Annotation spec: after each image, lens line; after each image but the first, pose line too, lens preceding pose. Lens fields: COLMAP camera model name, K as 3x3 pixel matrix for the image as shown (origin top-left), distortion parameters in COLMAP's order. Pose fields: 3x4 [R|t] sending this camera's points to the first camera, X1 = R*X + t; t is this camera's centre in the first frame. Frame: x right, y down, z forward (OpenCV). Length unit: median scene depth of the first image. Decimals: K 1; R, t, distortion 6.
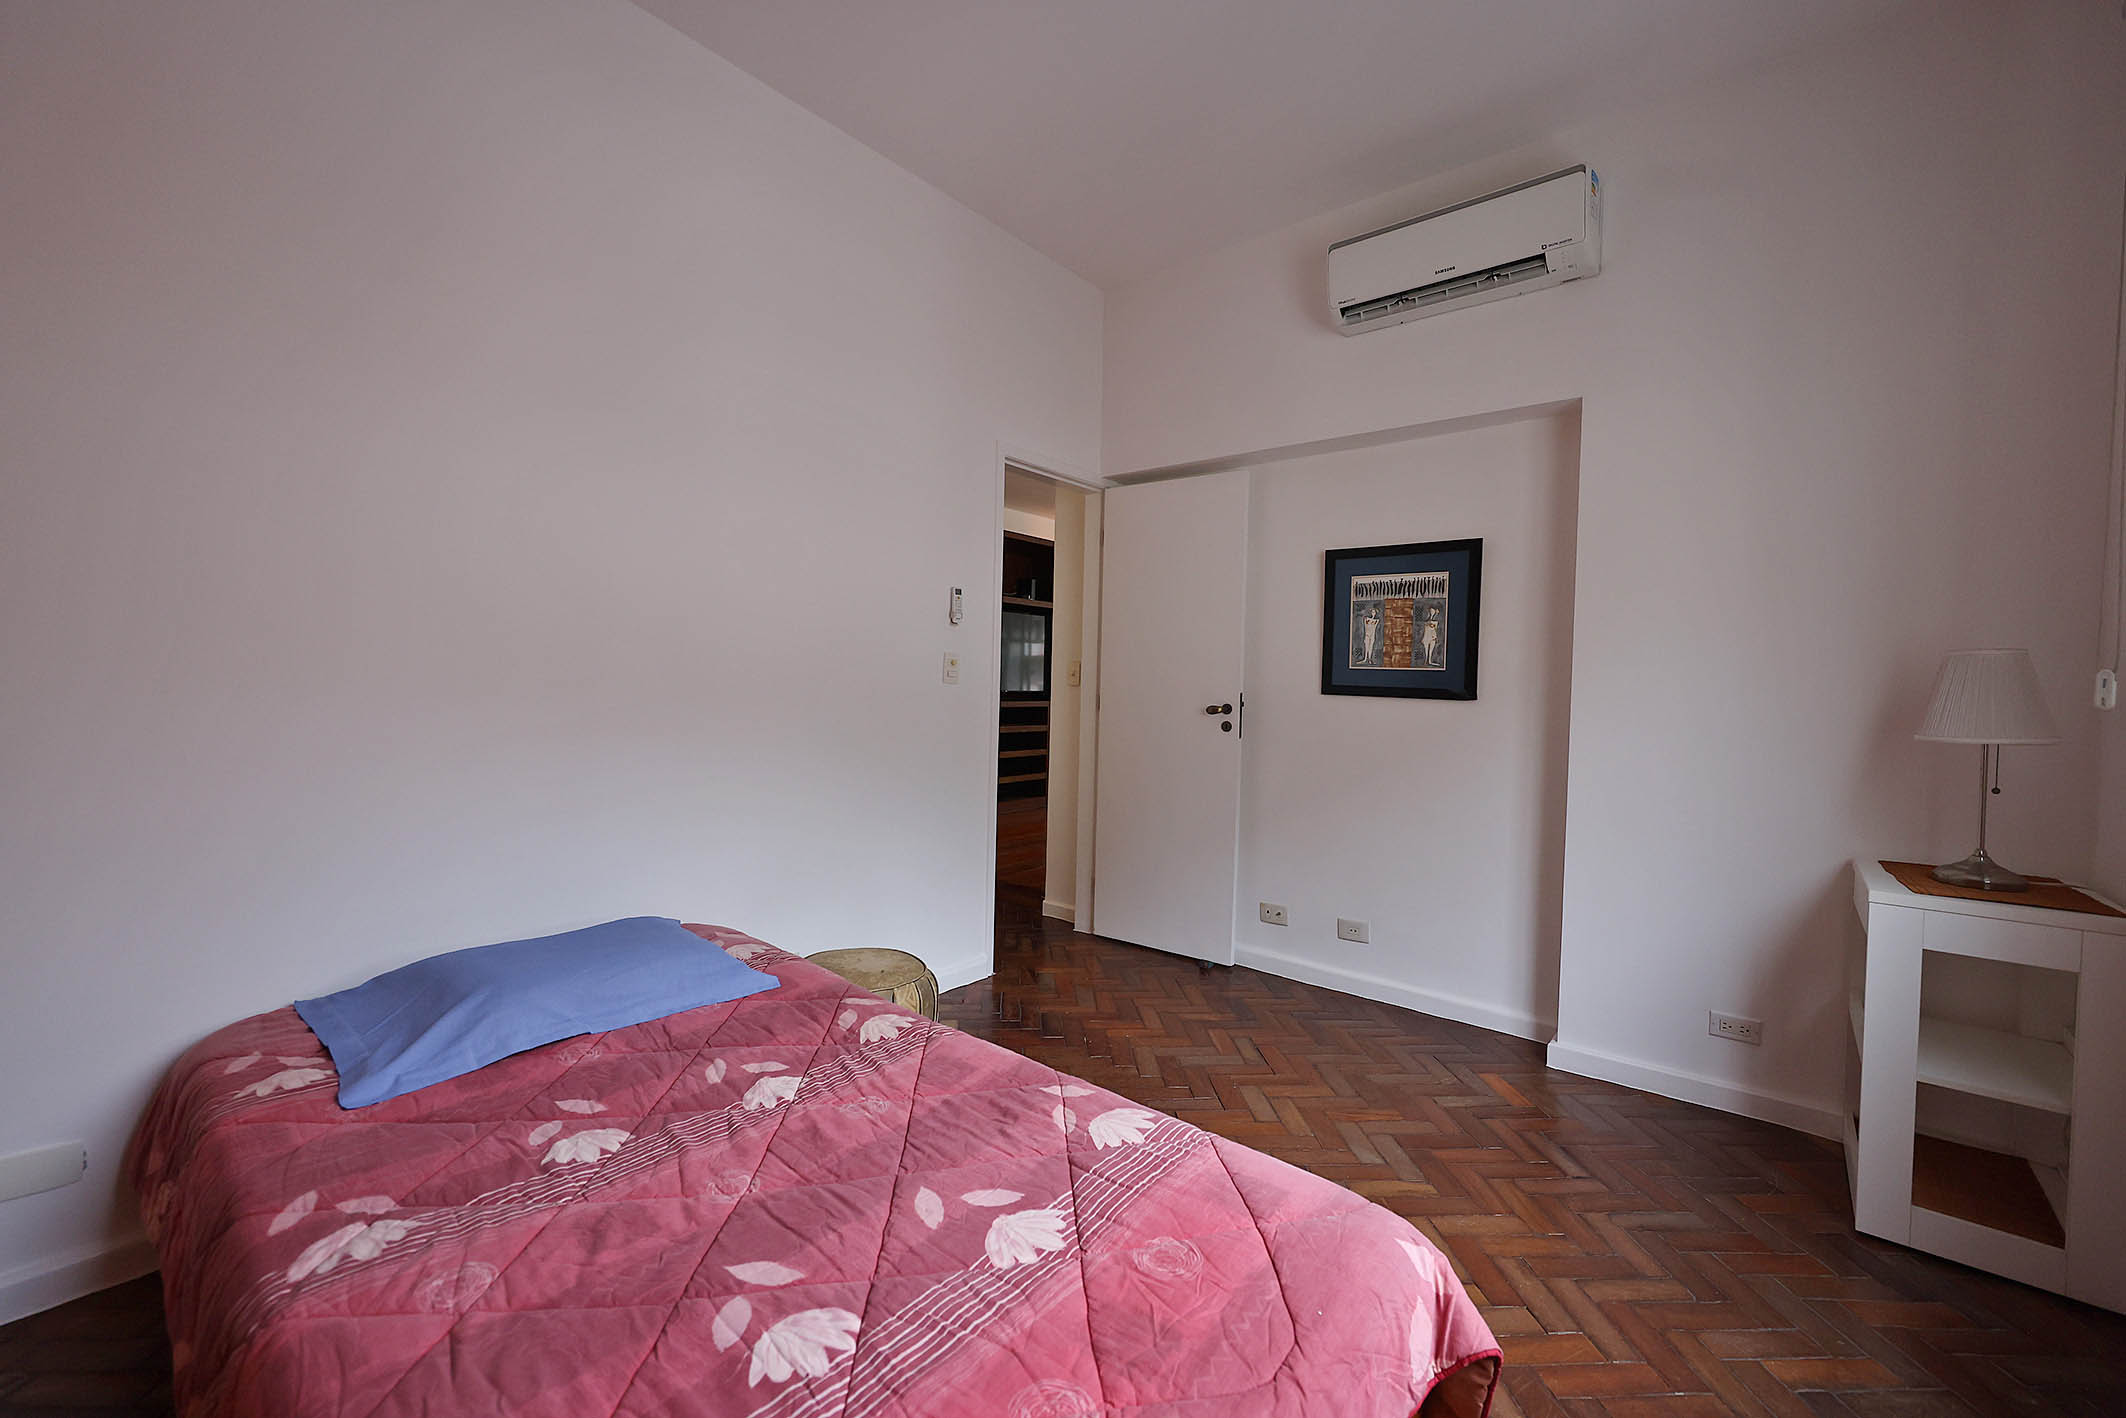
lens RADIAL K [[851.7, 0, 1055.5], [0, 851.7, 700.5], [0, 0, 1]] dist [-0.000119, 0.000200]
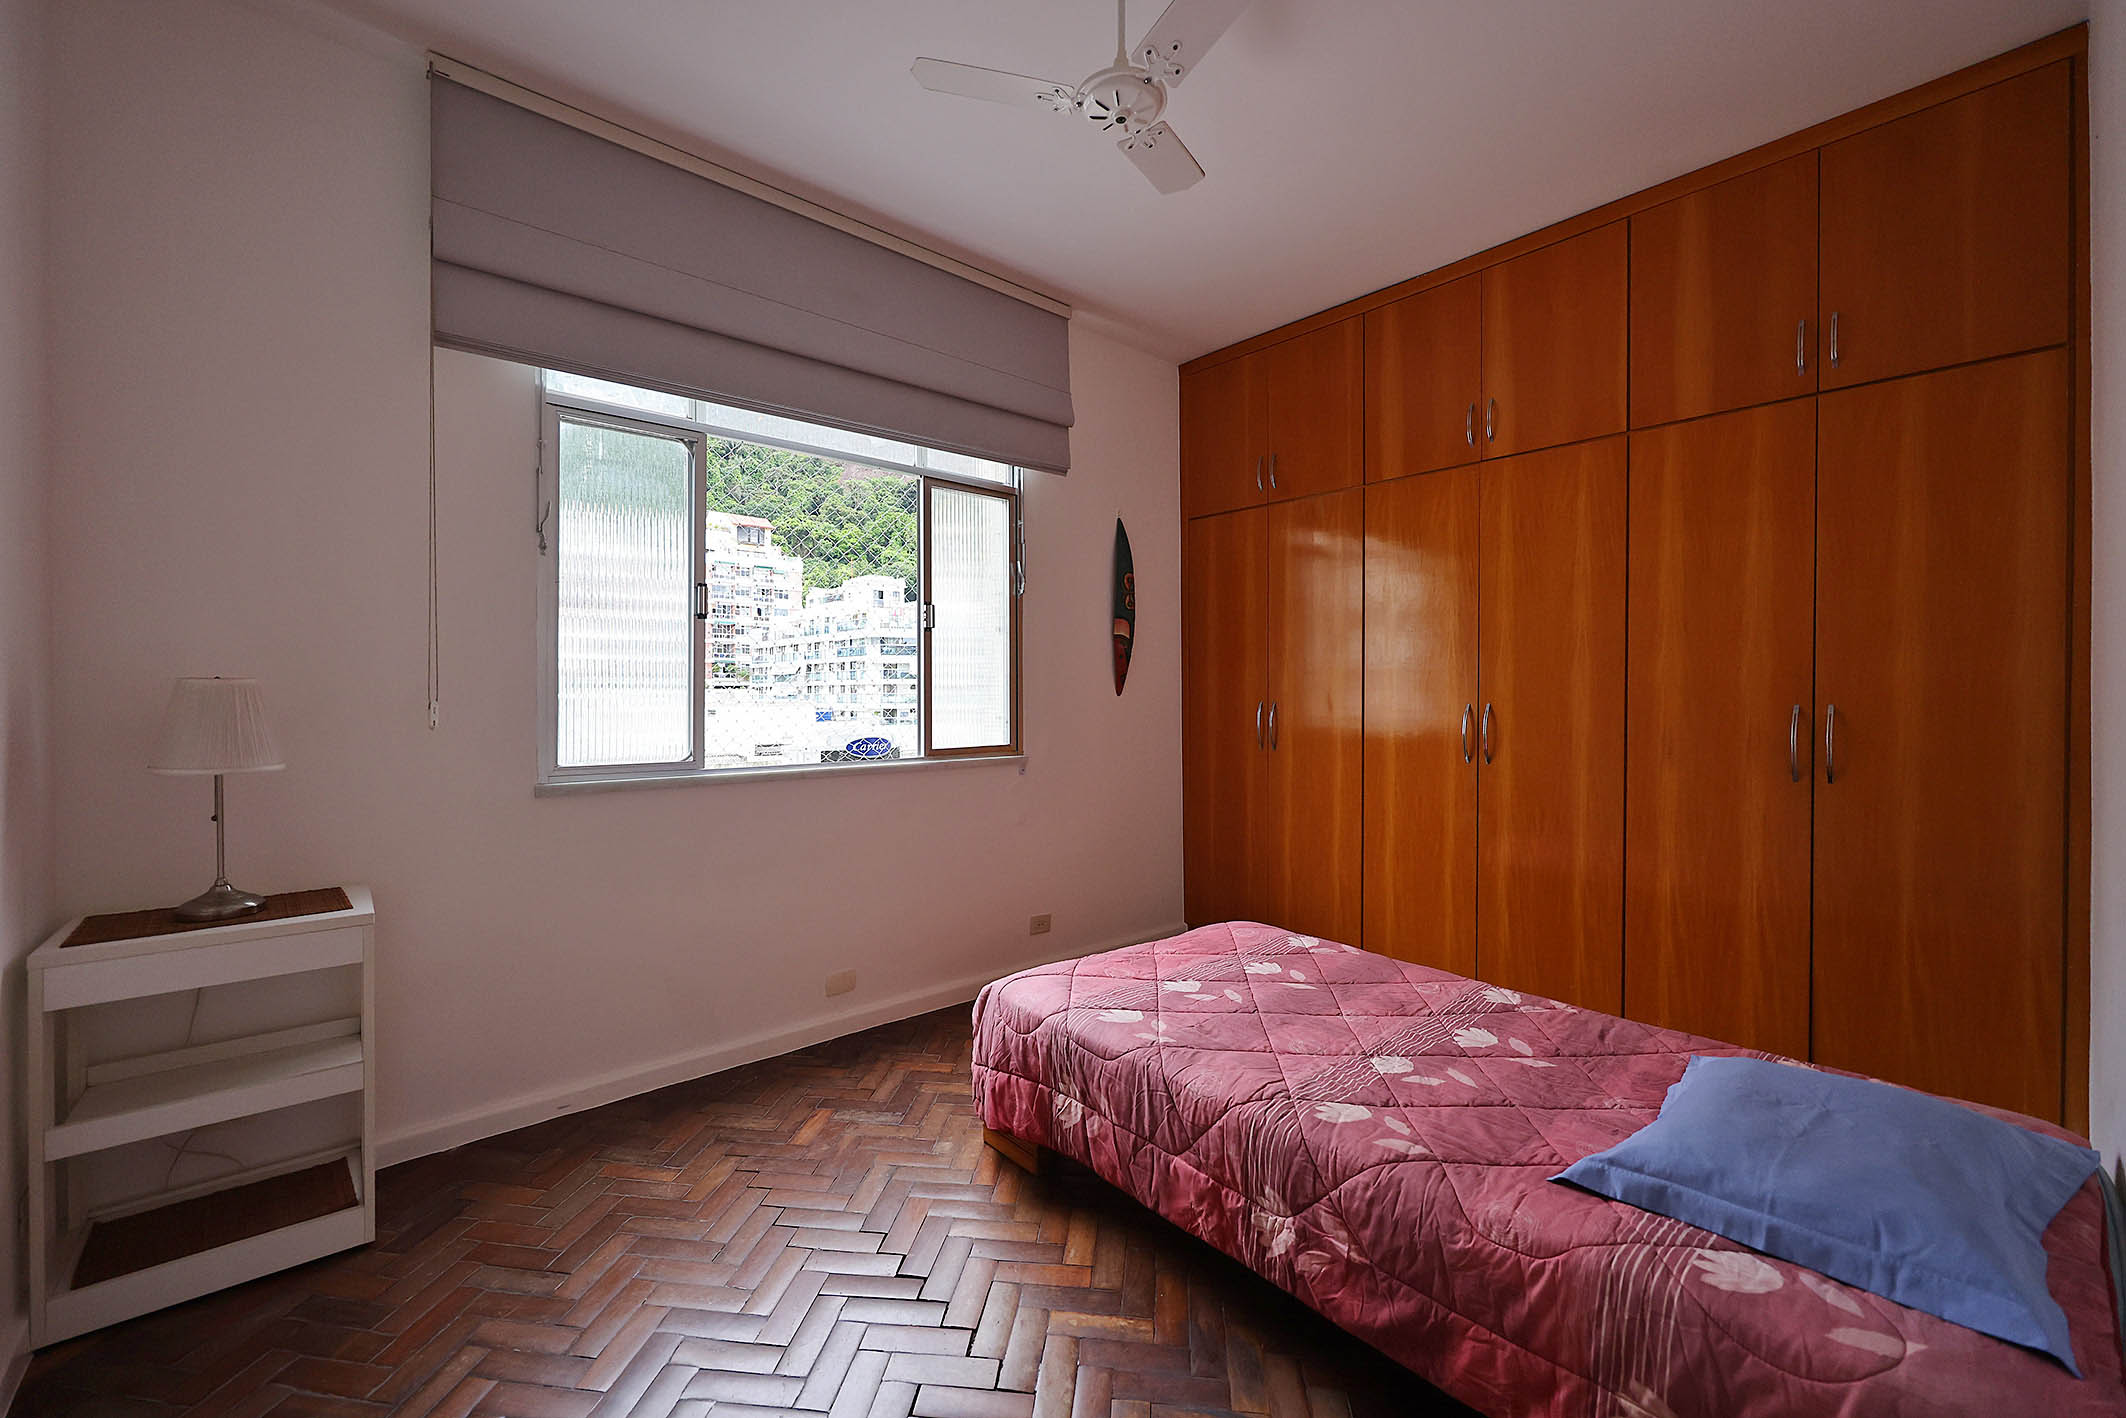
lens RADIAL K [[851.7, 0, 1055.5], [0, 851.7, 700.5], [0, 0, 1]] dist [-0.000119, 0.000200]
pose [[-0.987548, -0.023362, 0.155573, -0.030770], [-0.017616, 0.999115, 0.038207, -0.125568], [-0.156328, 0.034991, -0.987085, 2.581870]]
